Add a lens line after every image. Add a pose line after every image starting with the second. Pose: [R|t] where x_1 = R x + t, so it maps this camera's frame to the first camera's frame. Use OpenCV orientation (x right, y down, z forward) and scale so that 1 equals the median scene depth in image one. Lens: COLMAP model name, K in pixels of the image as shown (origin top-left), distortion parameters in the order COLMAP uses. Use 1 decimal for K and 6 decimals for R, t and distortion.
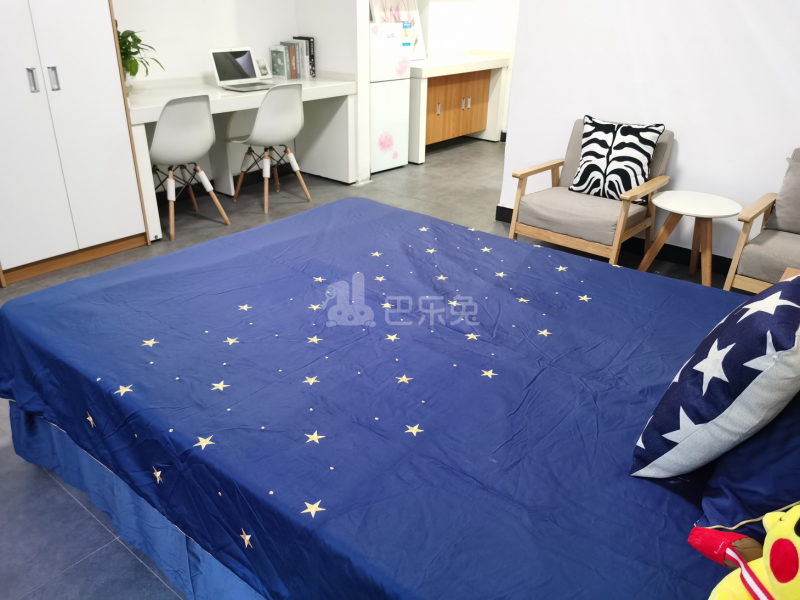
lens RADIAL K [[621.1, 0, 400.0], [0, 621.1, 300.0], [0, 0, 1]] dist [0.054659, -0.081581]
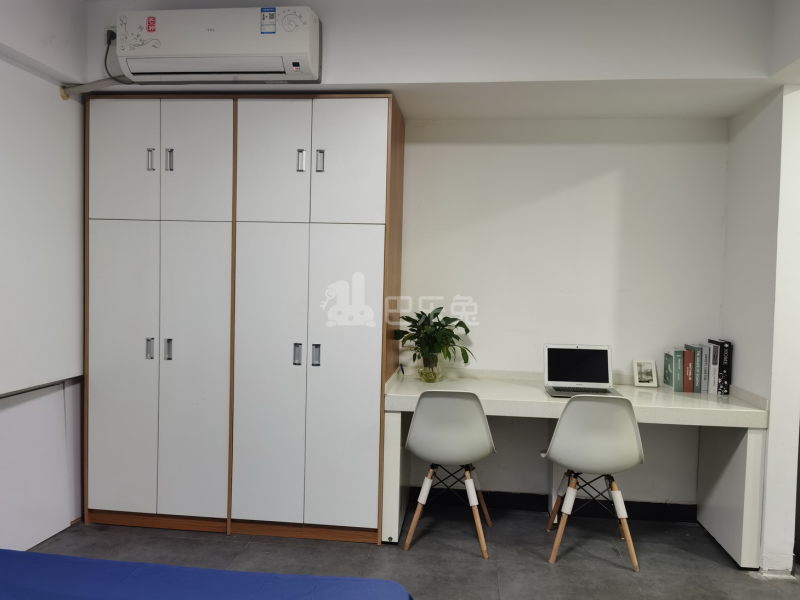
lens RADIAL K [[621.1, 0, 400.0], [0, 621.1, 300.0], [0, 0, 1]] dist [0.054659, -0.081581]
pose [[0.530071, 0.023489, -0.847628, 0.311878], [-0.381111, 0.899563, -0.213402, -0.204333], [0.757482, 0.436158, 0.485785, 0.426385]]
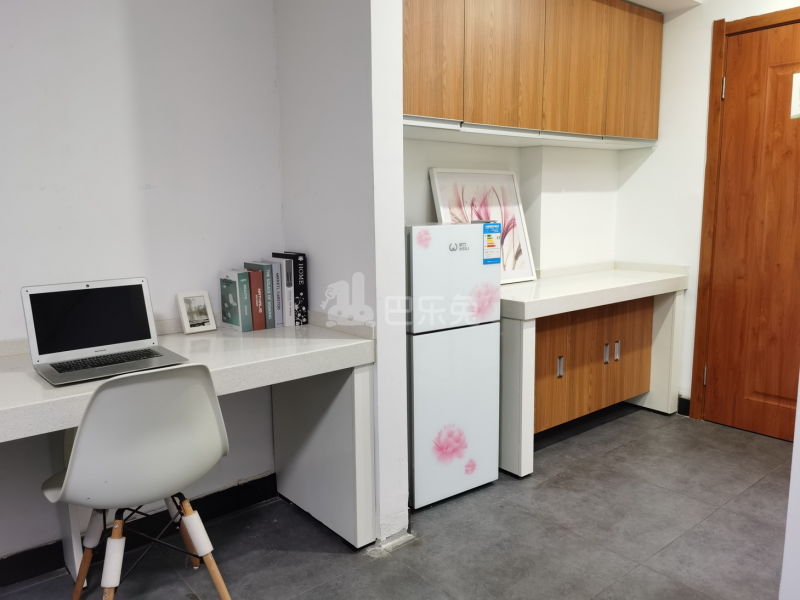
lens RADIAL K [[621.1, 0, 400.0], [0, 621.1, 300.0], [0, 0, 1]] dist [0.054659, -0.081581]
pose [[0.978913, -0.000468, -0.204279, 0.052783], [-0.060508, 0.954460, -0.292139, -0.283986], [0.195113, 0.298339, 0.934304, 0.652554]]
